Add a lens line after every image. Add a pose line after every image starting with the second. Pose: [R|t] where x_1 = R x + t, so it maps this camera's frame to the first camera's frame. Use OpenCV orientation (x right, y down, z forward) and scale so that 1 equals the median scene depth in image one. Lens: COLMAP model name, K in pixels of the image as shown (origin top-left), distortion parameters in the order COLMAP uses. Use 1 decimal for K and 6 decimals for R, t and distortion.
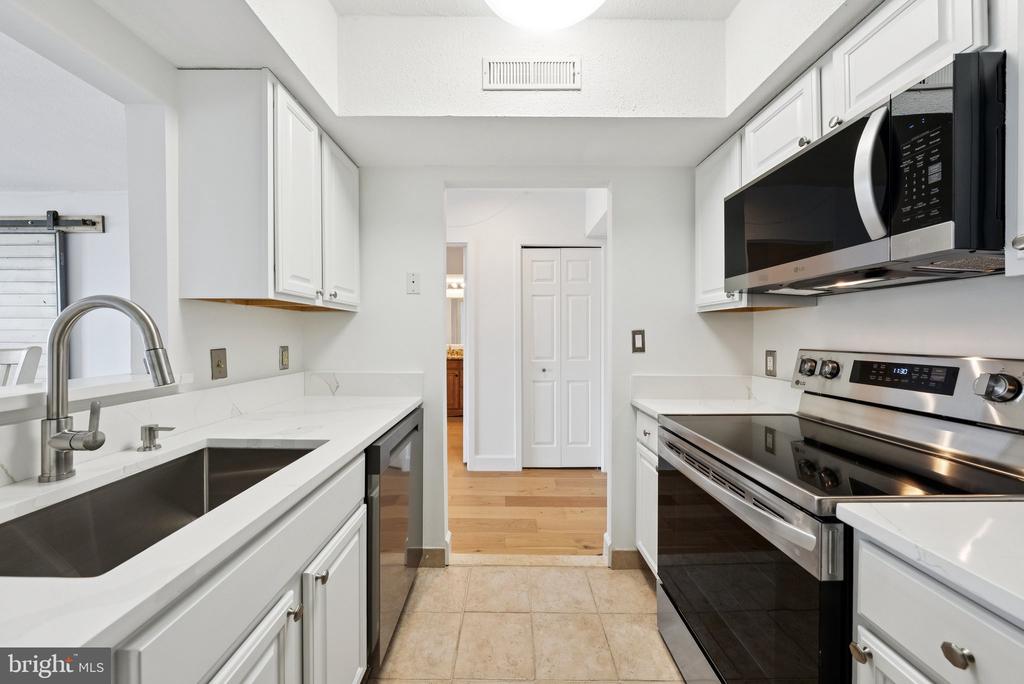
lens RADIAL K [[348.1, 0, 508.6], [0, 348.1, 339.9], [0, 0, 1]] dist [-0.000907, -0.000187]
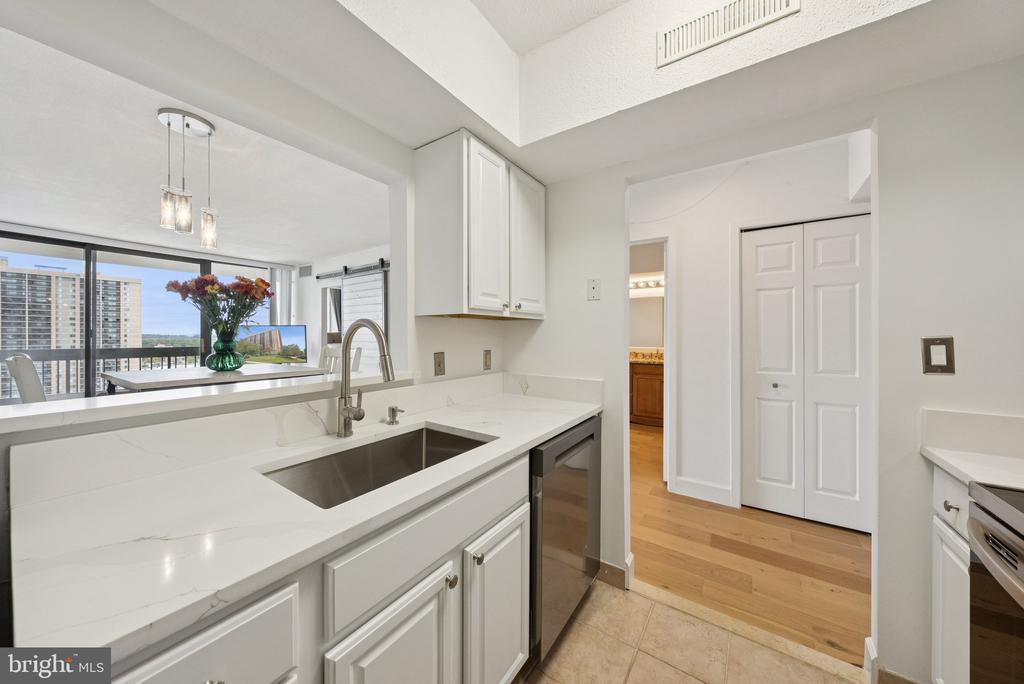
lens RADIAL K [[349.7, 0, 508.1], [0, 349.7, 337.3], [0, 0, 1]] dist [-0.001914, -0.000149]
pose [[0.824739, 0.003729, -0.565502, 0.112611], [-0.008385, 0.999949, -0.005635, -0.024036], [0.565452, 0.009389, 0.824728, 0.056464]]
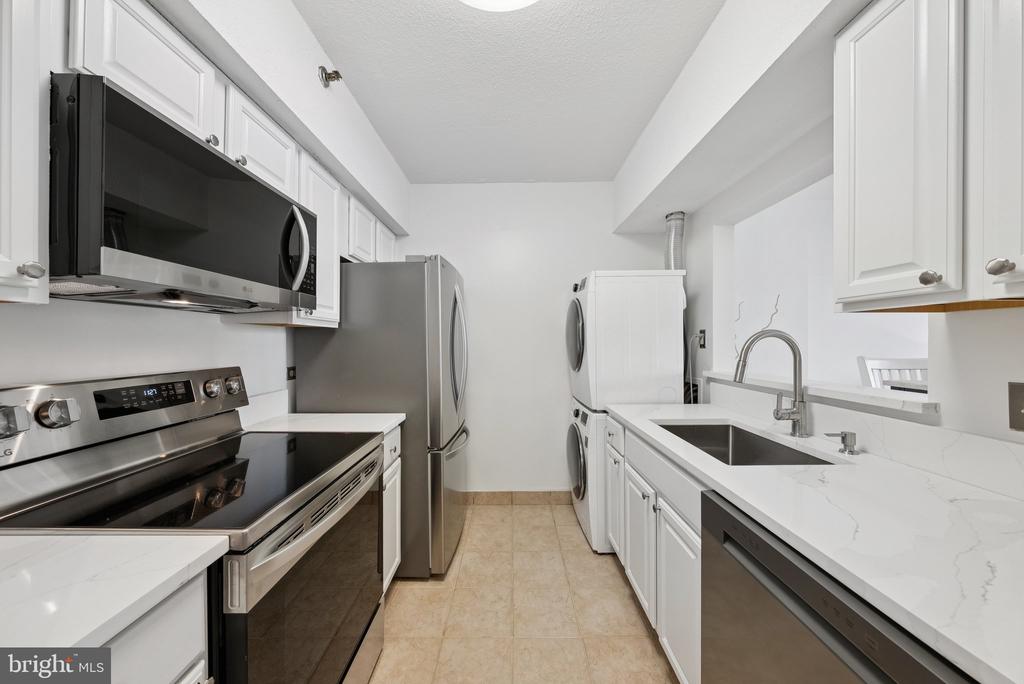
lens RADIAL K [[348.1, 0, 508.6], [0, 348.1, 339.9], [0, 0, 1]] dist [-0.000907, -0.000187]
pose [[-0.999966, 0.001276, 0.008126, 0.066186], [0.001359, 0.999947, 0.010191, -0.052535], [-0.008113, 0.010202, -0.999915, 1.490766]]
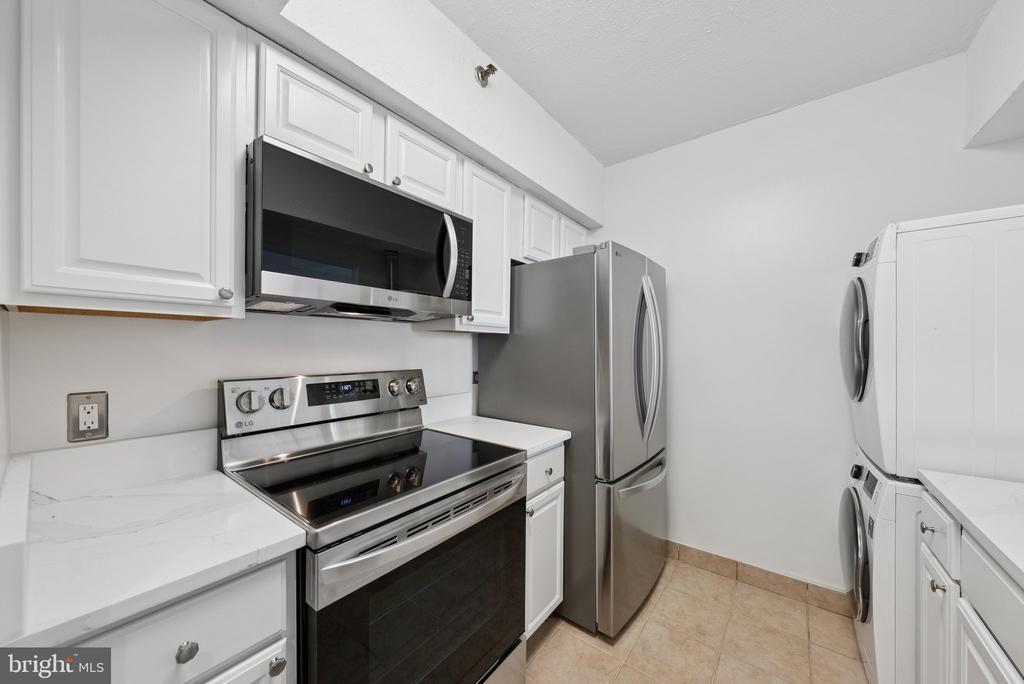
lens RADIAL K [[367.2, 0, 506.6], [0, 367.2, 348.6], [0, 0, 1]] dist [0.000332, 0.000052]
pose [[-0.786932, -0.008390, 0.616983, -0.100097], [0.001883, 0.999870, 0.016000, -0.051887], [-0.617037, 0.013753, -0.786814, 1.257108]]
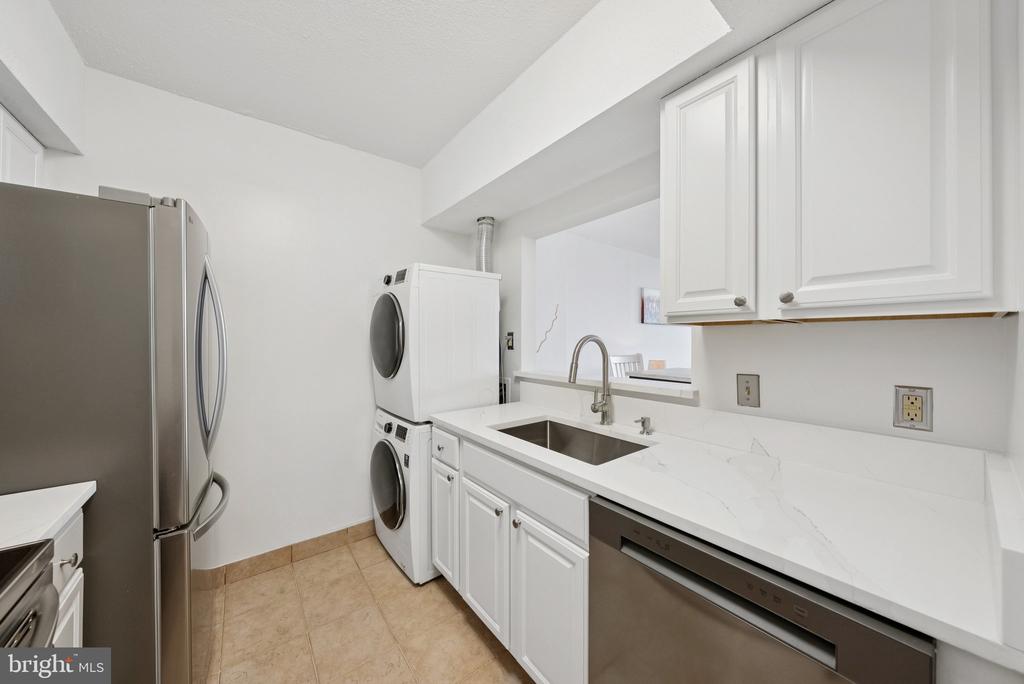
lens RADIAL K [[349.7, 0, 508.1], [0, 349.7, 337.3], [0, 0, 1]] dist [-0.001914, -0.000149]
pose [[-0.794075, -0.006481, -0.607786, 0.231289], [-0.011946, 0.999916, 0.004946, -0.064742], [0.607703, 0.011188, -0.794086, 1.250908]]
